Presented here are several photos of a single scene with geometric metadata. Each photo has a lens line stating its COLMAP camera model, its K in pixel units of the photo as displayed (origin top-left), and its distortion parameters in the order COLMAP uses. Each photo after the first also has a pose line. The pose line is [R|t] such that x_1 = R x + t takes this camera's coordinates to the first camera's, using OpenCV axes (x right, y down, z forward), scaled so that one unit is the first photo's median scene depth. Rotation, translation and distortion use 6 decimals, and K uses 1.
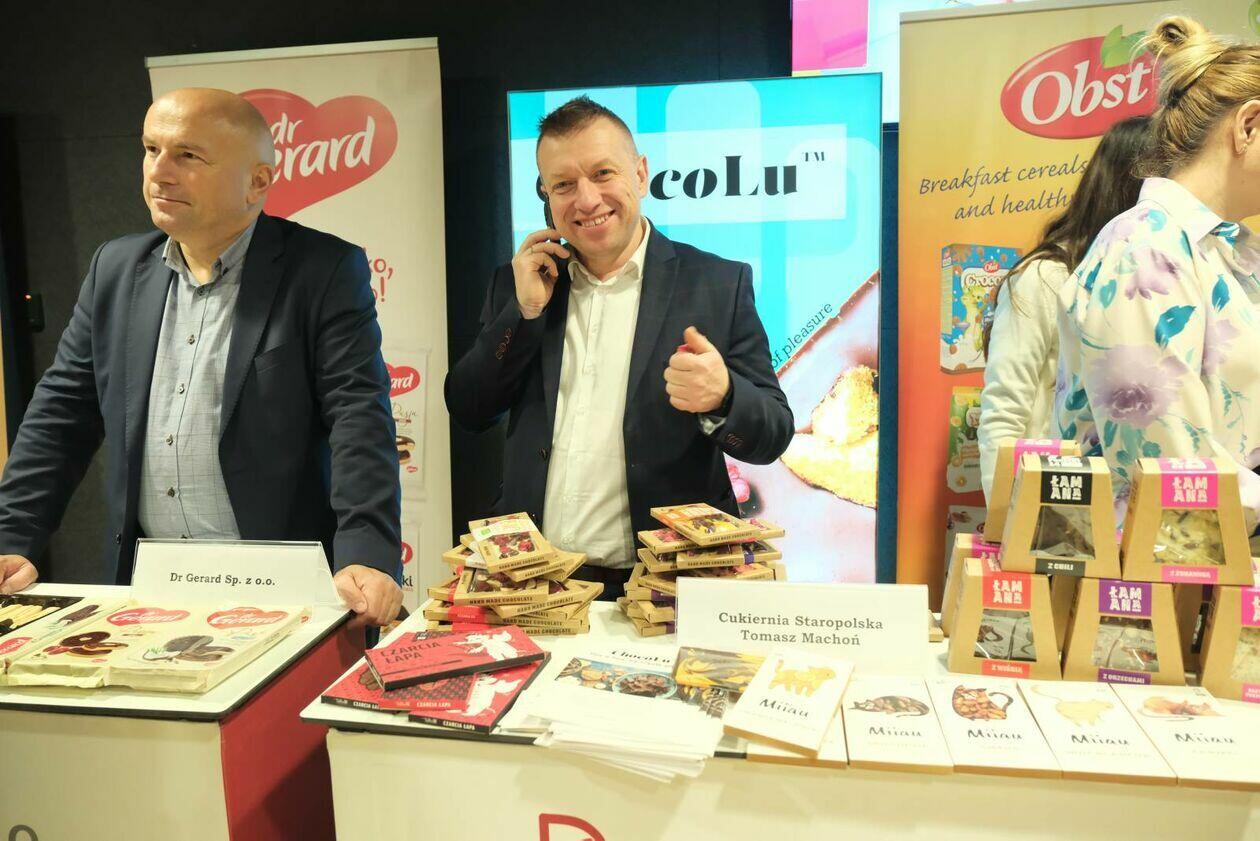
lens RADIAL K [[890.1, 0, 630.0], [0, 890.1, 420.5], [0, 0, 1]] dist [-0.001417, 0.001480]
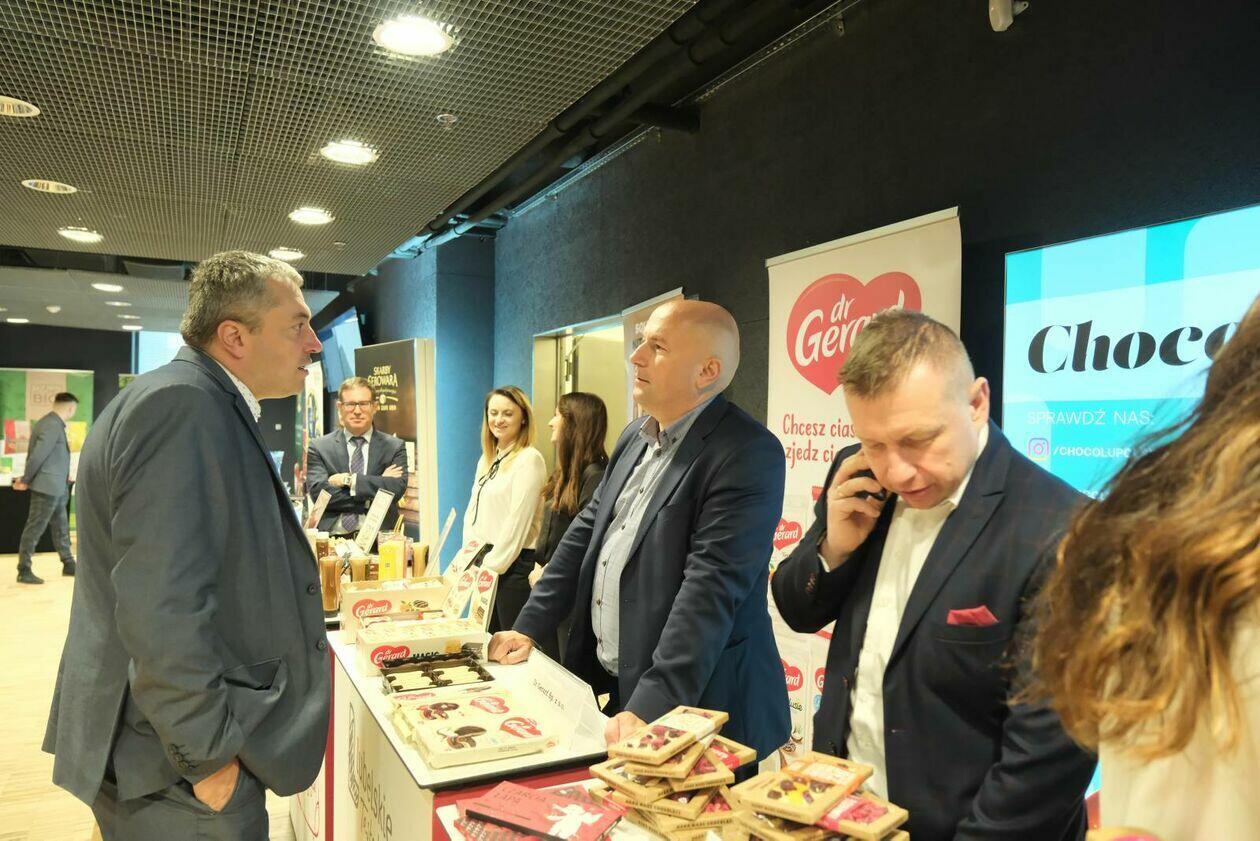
lens RADIAL K [[890.1, 0, 630.0], [0, 890.1, 420.5], [0, 0, 1]] dist [-0.001417, 0.001480]
pose [[0.574293, 0.025874, -0.818241, 0.497127], [-0.141379, 0.987617, -0.067998, -0.105728], [0.806349, 0.154733, 0.570840, 0.247692]]
